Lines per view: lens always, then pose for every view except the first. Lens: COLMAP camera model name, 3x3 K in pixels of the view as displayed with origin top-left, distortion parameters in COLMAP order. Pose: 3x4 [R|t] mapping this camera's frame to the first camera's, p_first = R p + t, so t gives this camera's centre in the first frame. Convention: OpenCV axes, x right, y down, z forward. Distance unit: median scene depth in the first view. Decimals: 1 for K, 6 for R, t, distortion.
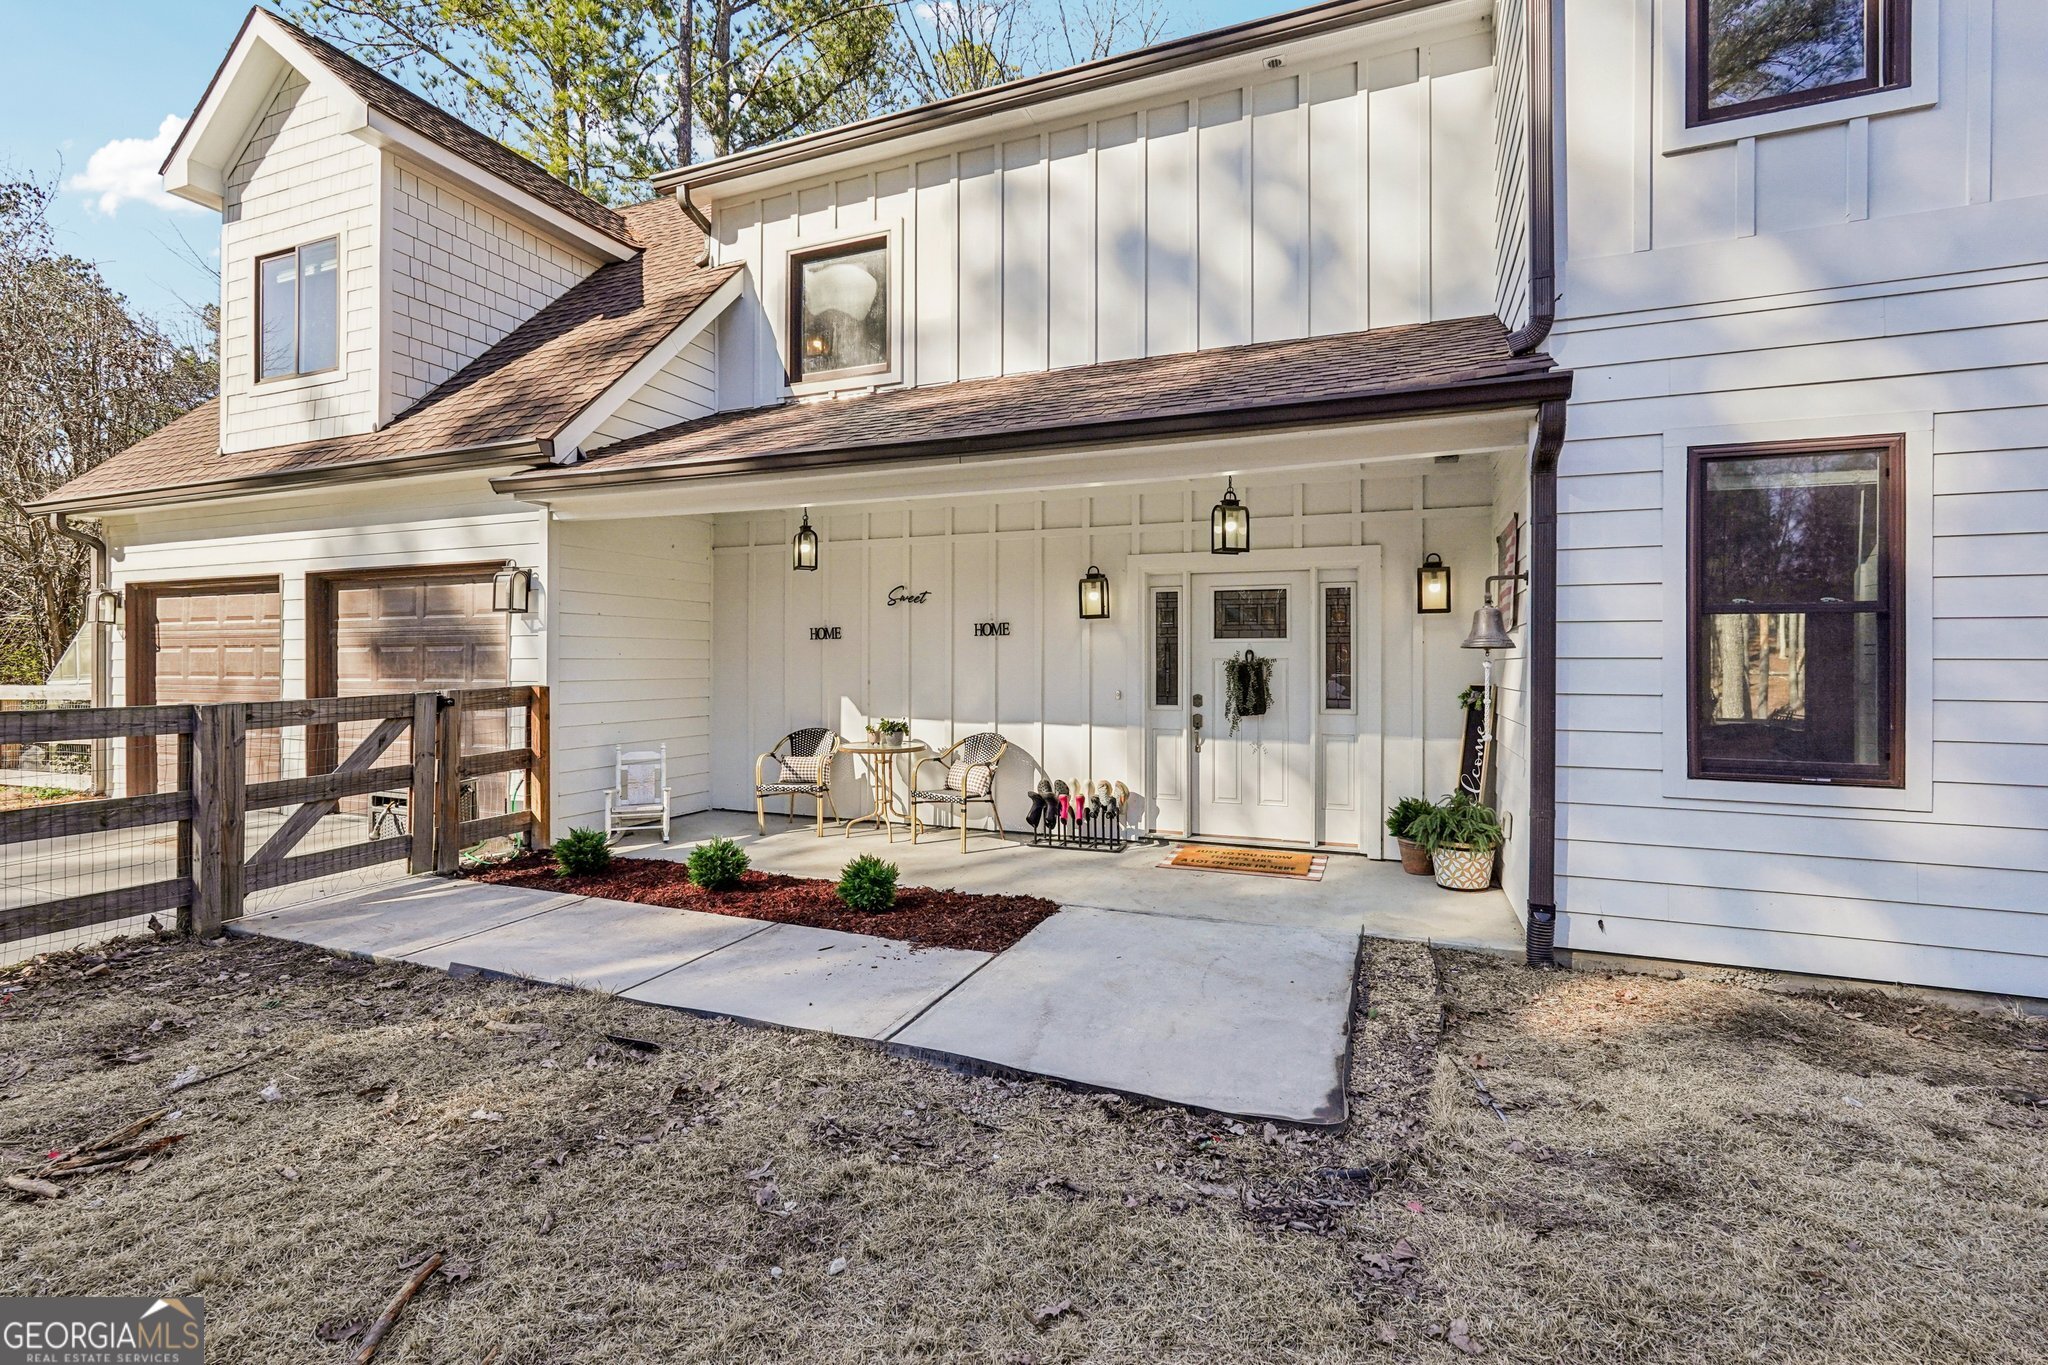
lens RADIAL K [[930.0, 0, 1015.7], [0, 930.0, 651.6], [0, 0, 1]] dist [-0.008214, 0.002981]
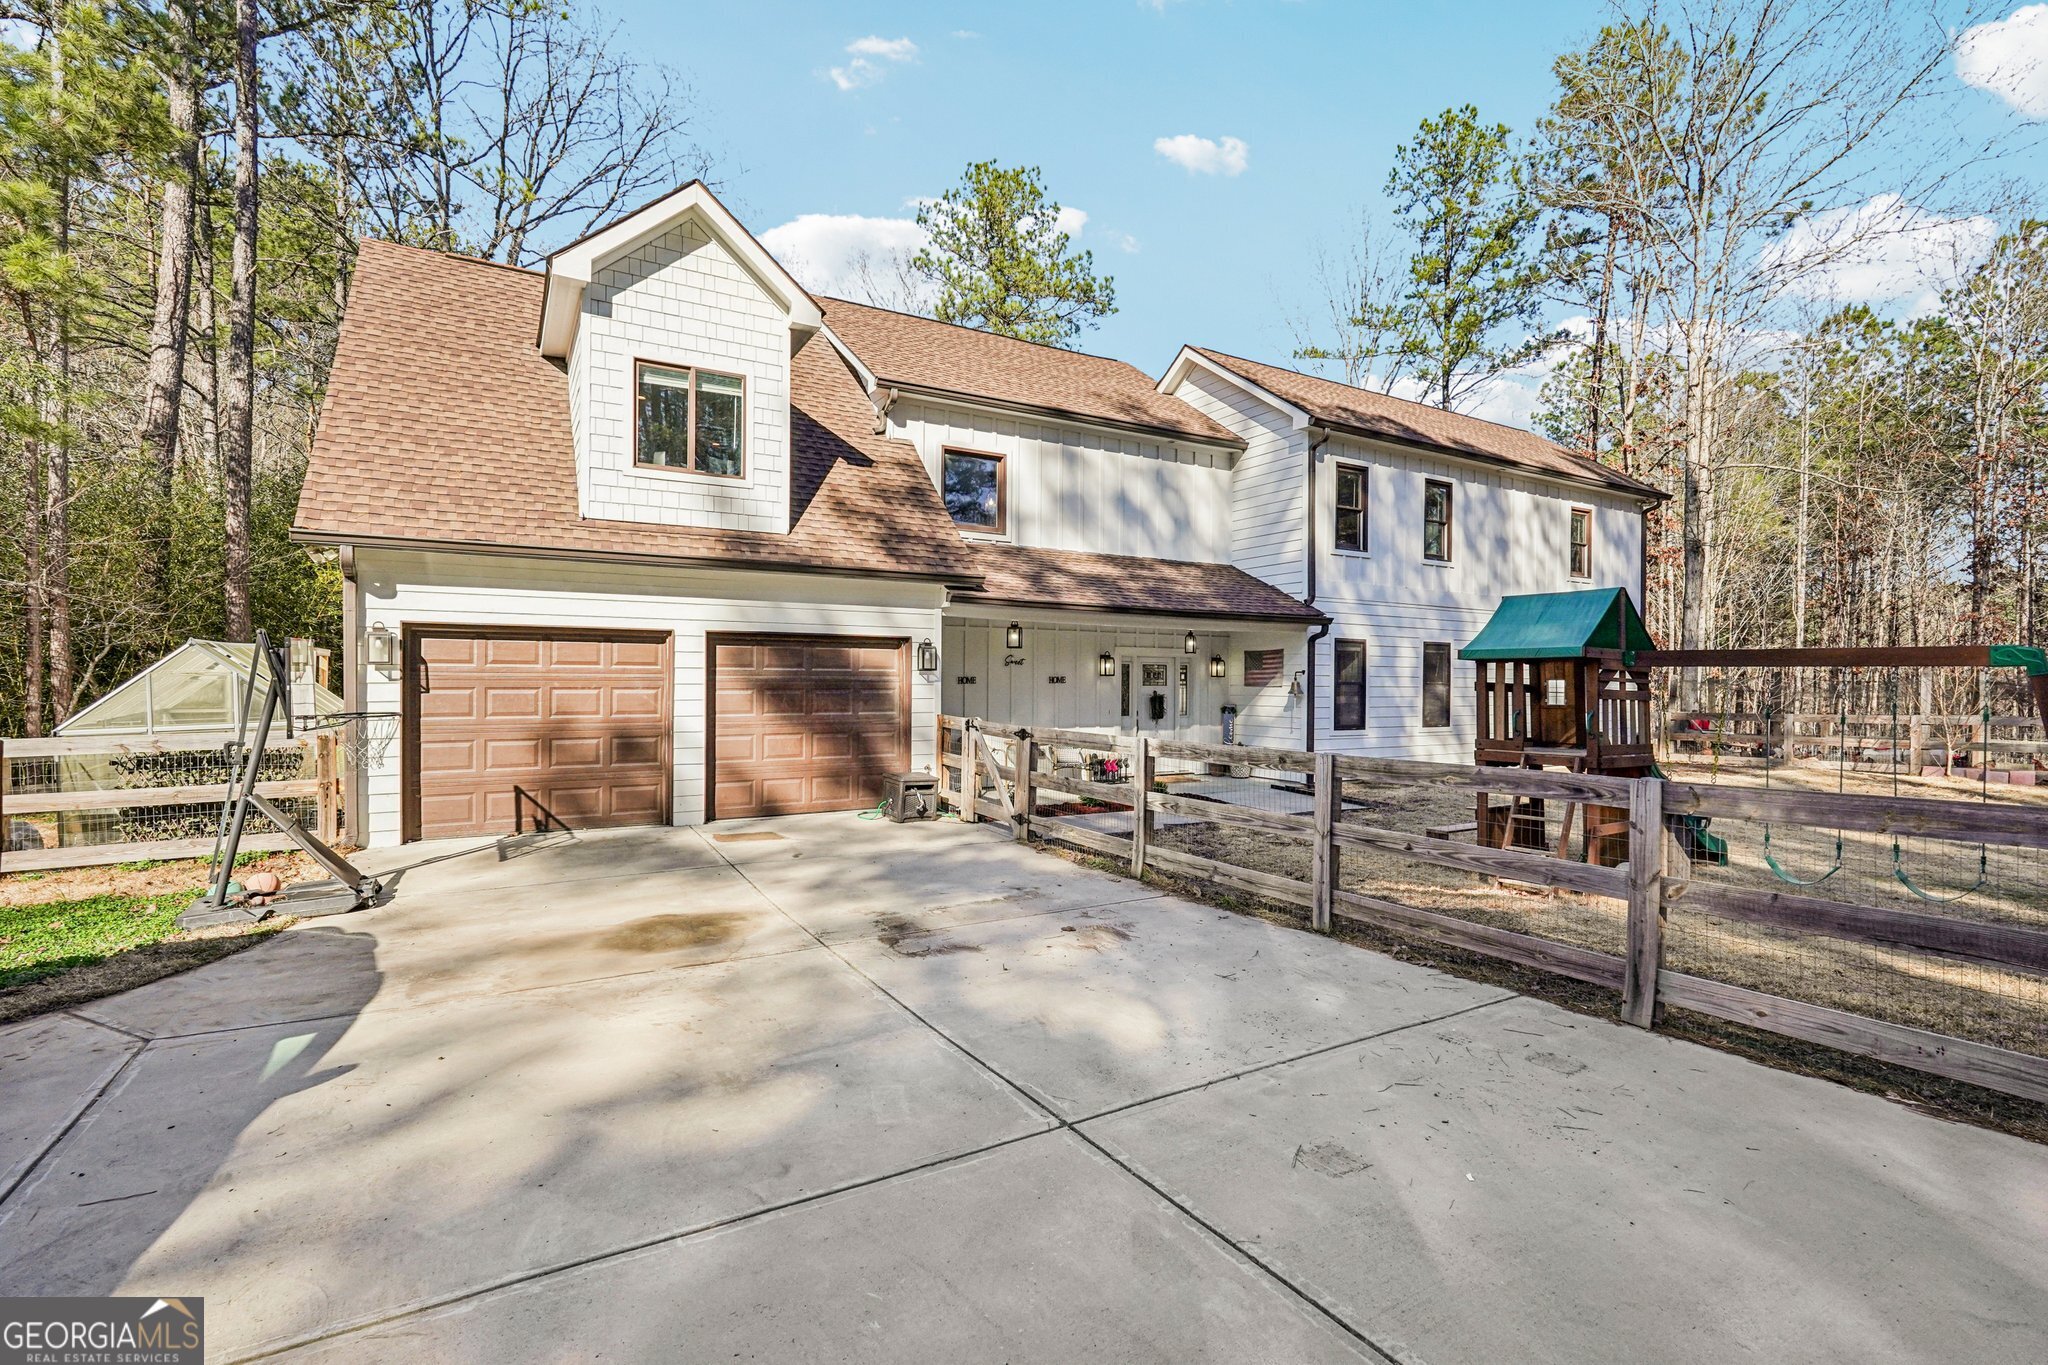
lens RADIAL K [[930.0, 0, 1044.3], [0, 930.0, 677.9], [0, 0, 1]] dist [-0.008214, 0.002981]
pose [[0.595385, 0.004508, 0.803428, -1.631677], [-0.015499, 0.999863, 0.005875, -0.039161], [-0.803291, -0.015950, 0.595373, -0.137592]]
